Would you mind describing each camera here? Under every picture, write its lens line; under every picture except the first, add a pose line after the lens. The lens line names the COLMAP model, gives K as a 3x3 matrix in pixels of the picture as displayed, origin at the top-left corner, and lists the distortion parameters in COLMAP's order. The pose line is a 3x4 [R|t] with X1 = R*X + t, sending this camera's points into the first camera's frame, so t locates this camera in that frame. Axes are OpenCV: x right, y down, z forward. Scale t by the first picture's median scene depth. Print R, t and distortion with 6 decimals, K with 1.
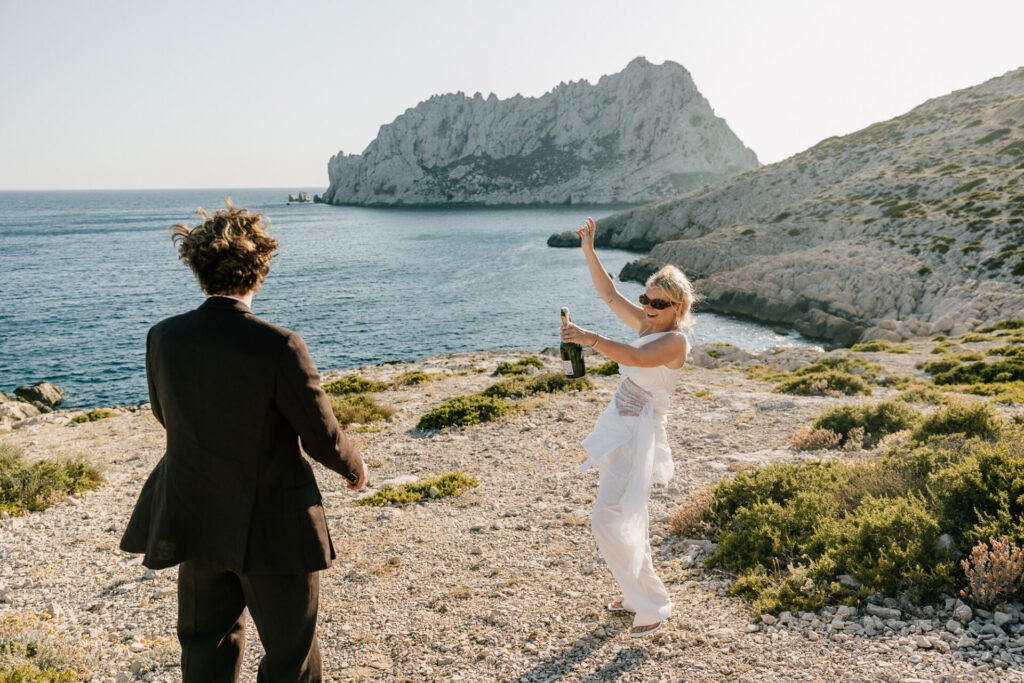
lens RADIAL K [[782.4, 0, 531.6], [0, 782.4, 321.9], [0, 0, 1]] dist [0.002821, 0.003685]
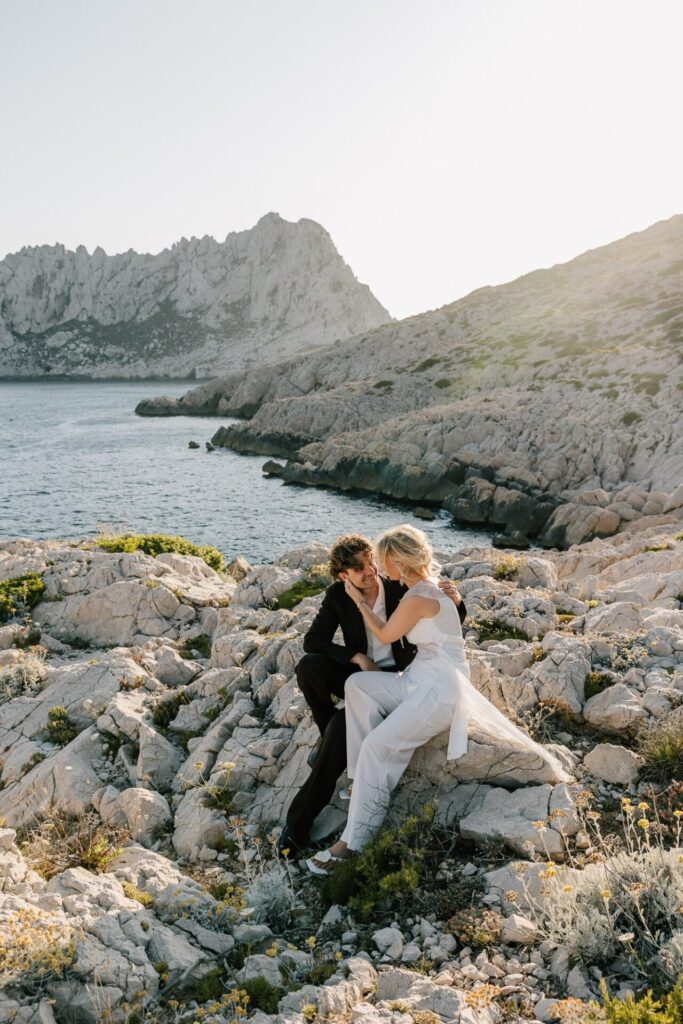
lens RADIAL K [[834.9, 0, 346.0], [0, 834.9, 494.7], [0, 0, 1]] dist [-0.009494, -0.000947]
pose [[0.979536, -0.016425, 0.200596, 0.068055], [0.021809, 0.999458, -0.024656, 0.005975], [-0.200082, 0.028526, 0.979364, 0.197191]]
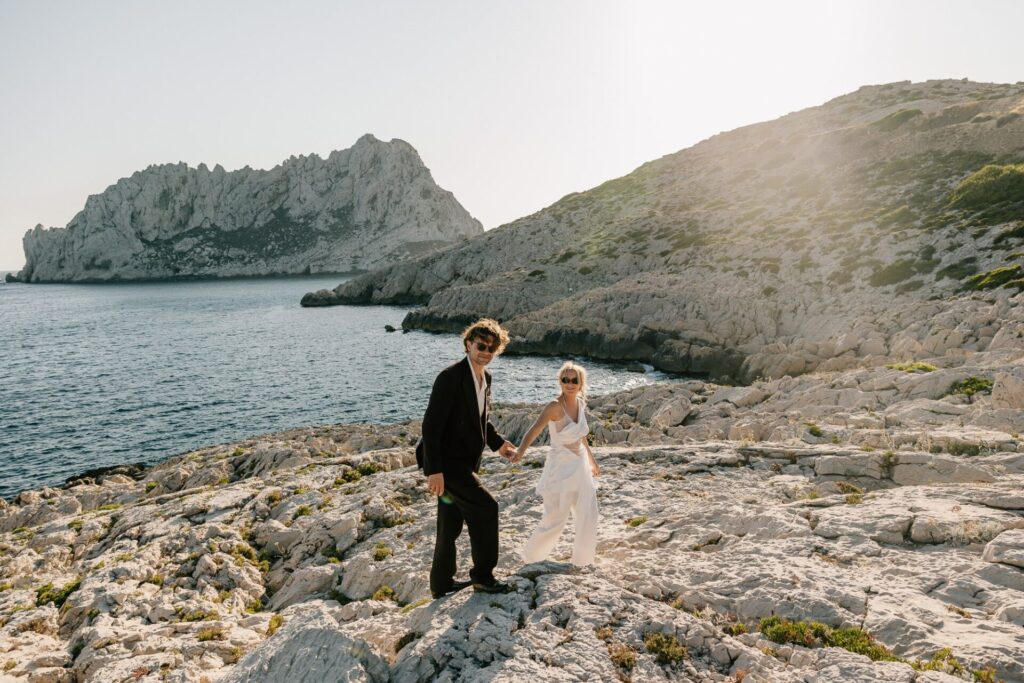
lens RADIAL K [[695.0, 0, 519.0], [0, 695.0, 332.7], [0, 0, 1]] dist [0.010391, 0.000824]
pose [[0.936925, -0.059035, 0.344509, -0.027694], [0.084622, 0.994623, -0.059700, 0.003662], [-0.339132, 0.085087, 0.936883, 0.187448]]
